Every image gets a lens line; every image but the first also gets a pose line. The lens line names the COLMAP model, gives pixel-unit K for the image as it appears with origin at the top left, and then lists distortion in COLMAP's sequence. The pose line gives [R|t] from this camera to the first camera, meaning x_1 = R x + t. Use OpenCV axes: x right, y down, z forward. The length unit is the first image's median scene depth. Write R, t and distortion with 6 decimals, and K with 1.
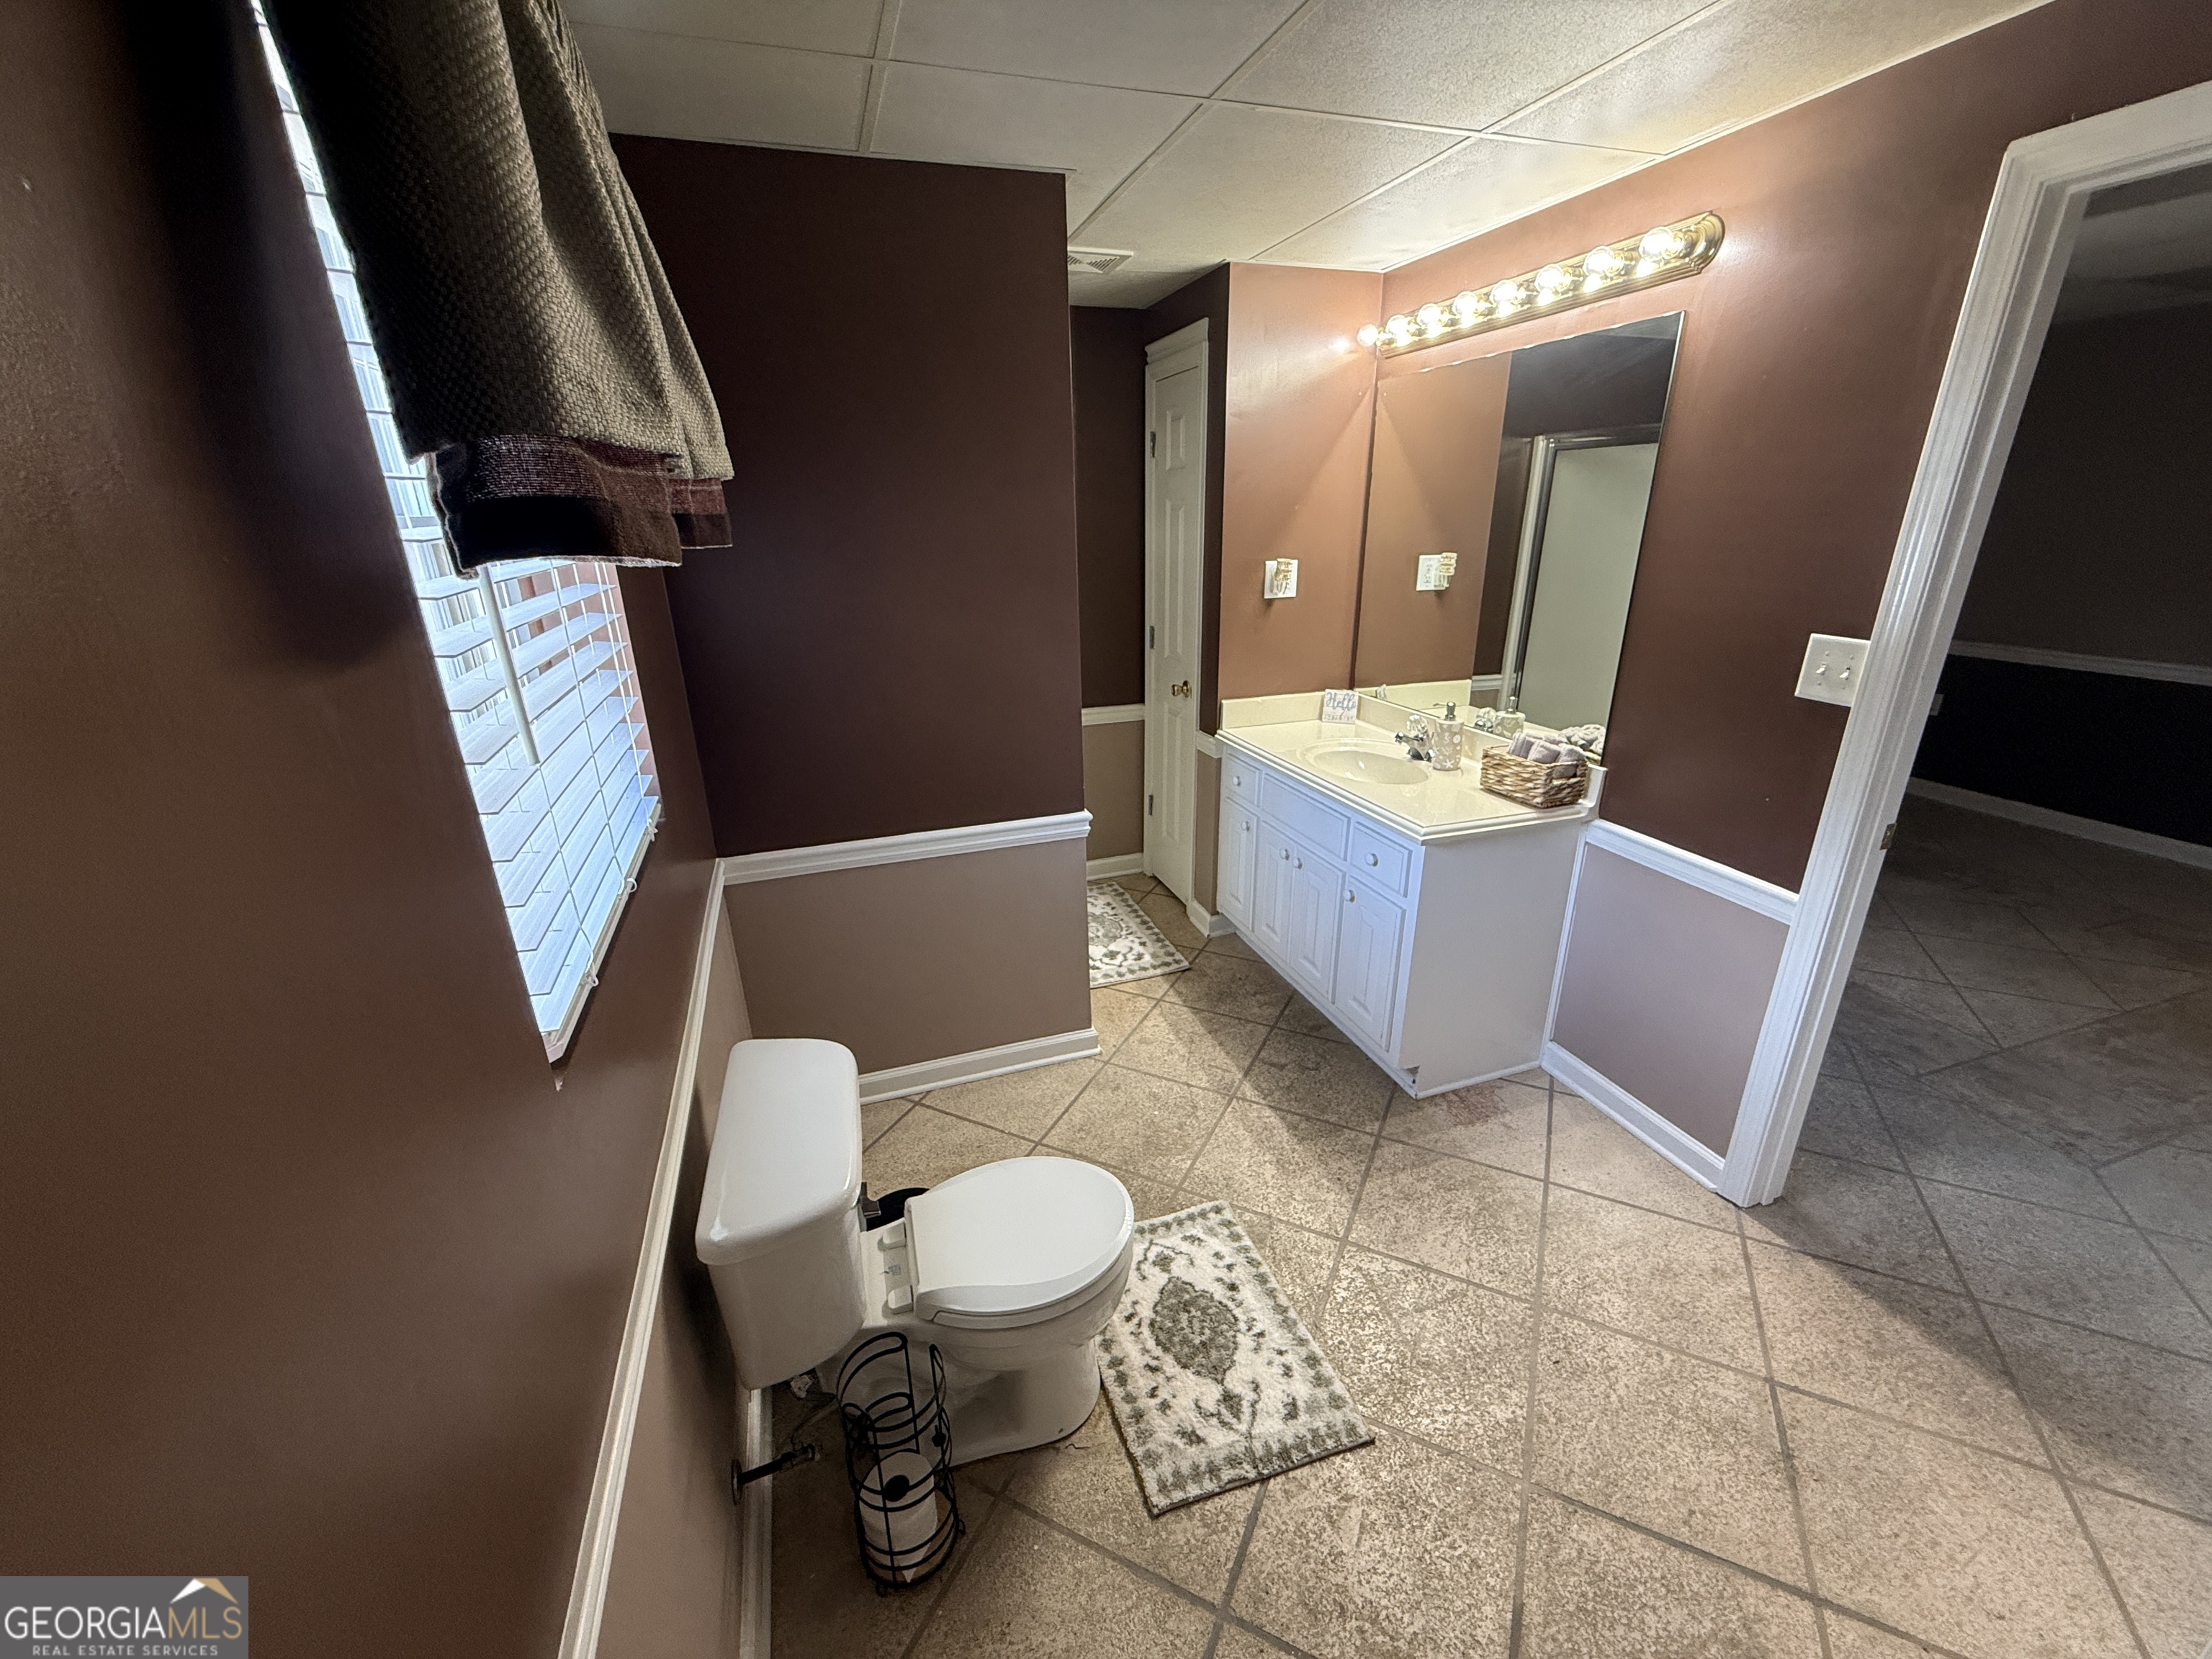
lens RADIAL K [[881.5, 0, 1098.7], [0, 881.5, 833.3], [0, 0, 1]] dist [-0.000292, 0.000458]
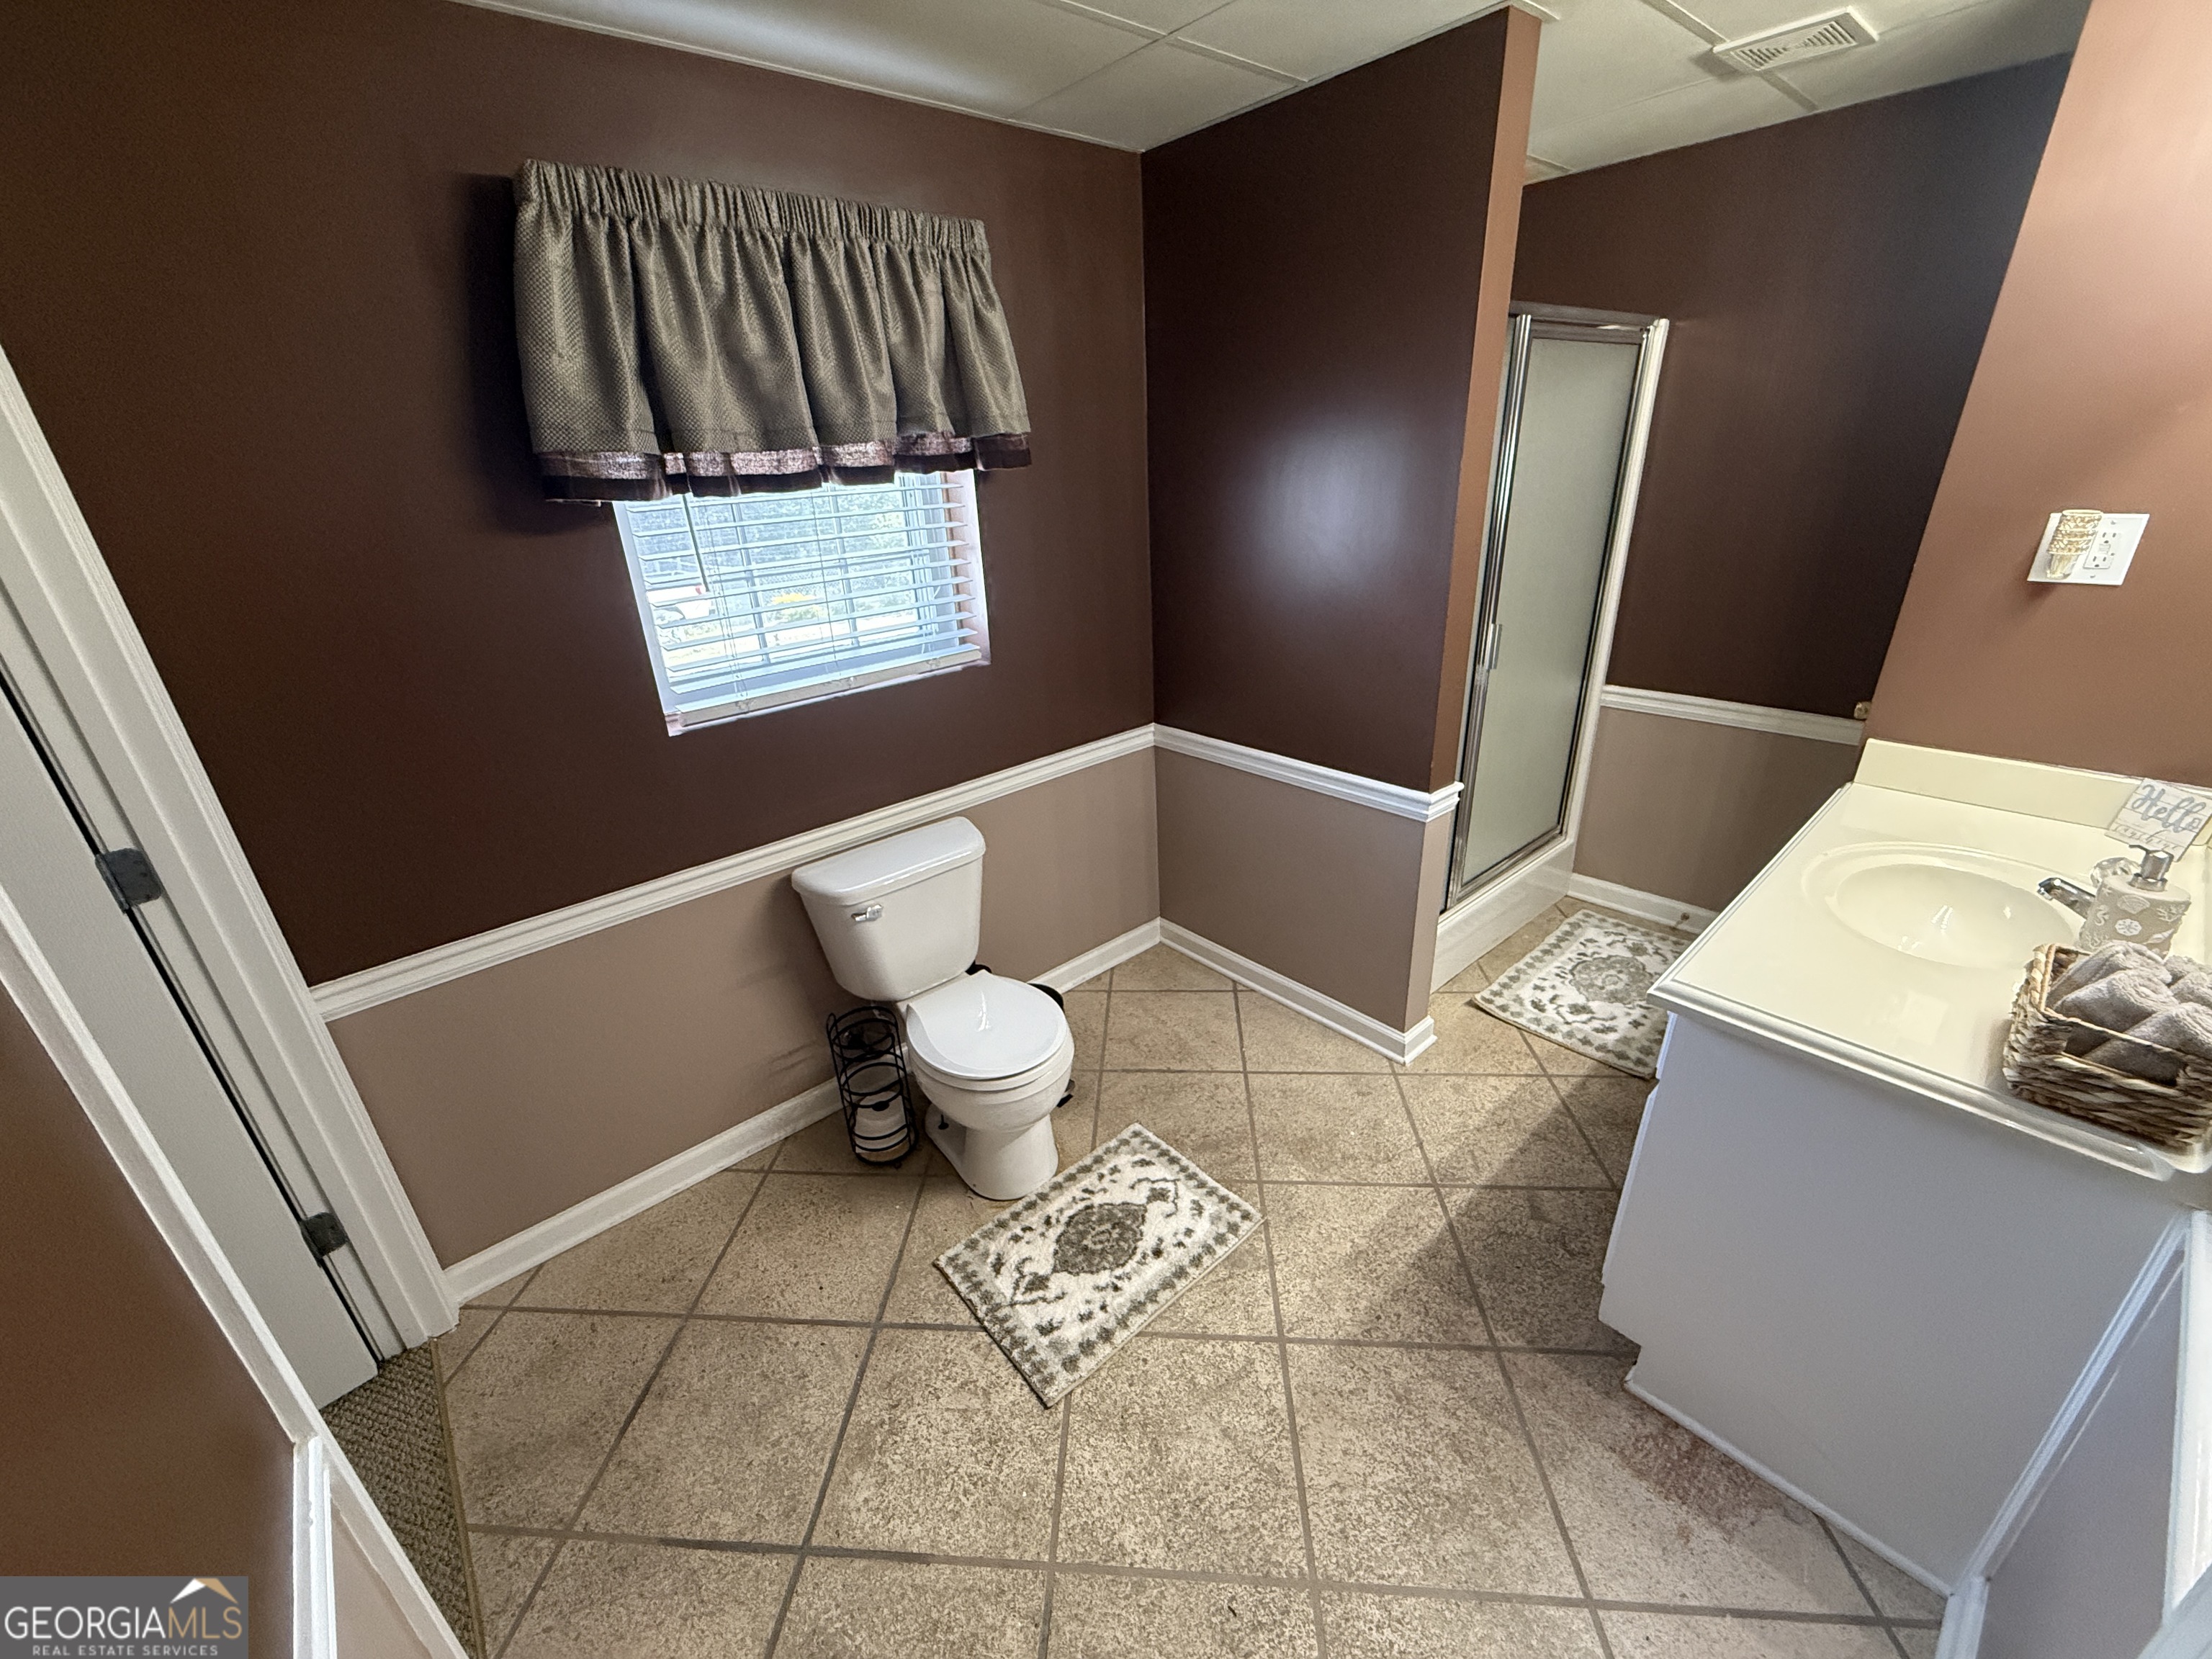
lens RADIAL K [[881.5, 0, 1100.9], [0, 881.5, 830.6], [0, 0, 1]] dist [-0.000292, 0.000458]
pose [[0.387014, 0.366450, -0.846129, 0.886386], [-0.281883, 0.920726, 0.269826, -0.196754], [0.877931, 0.134083, 0.459630, 0.467349]]
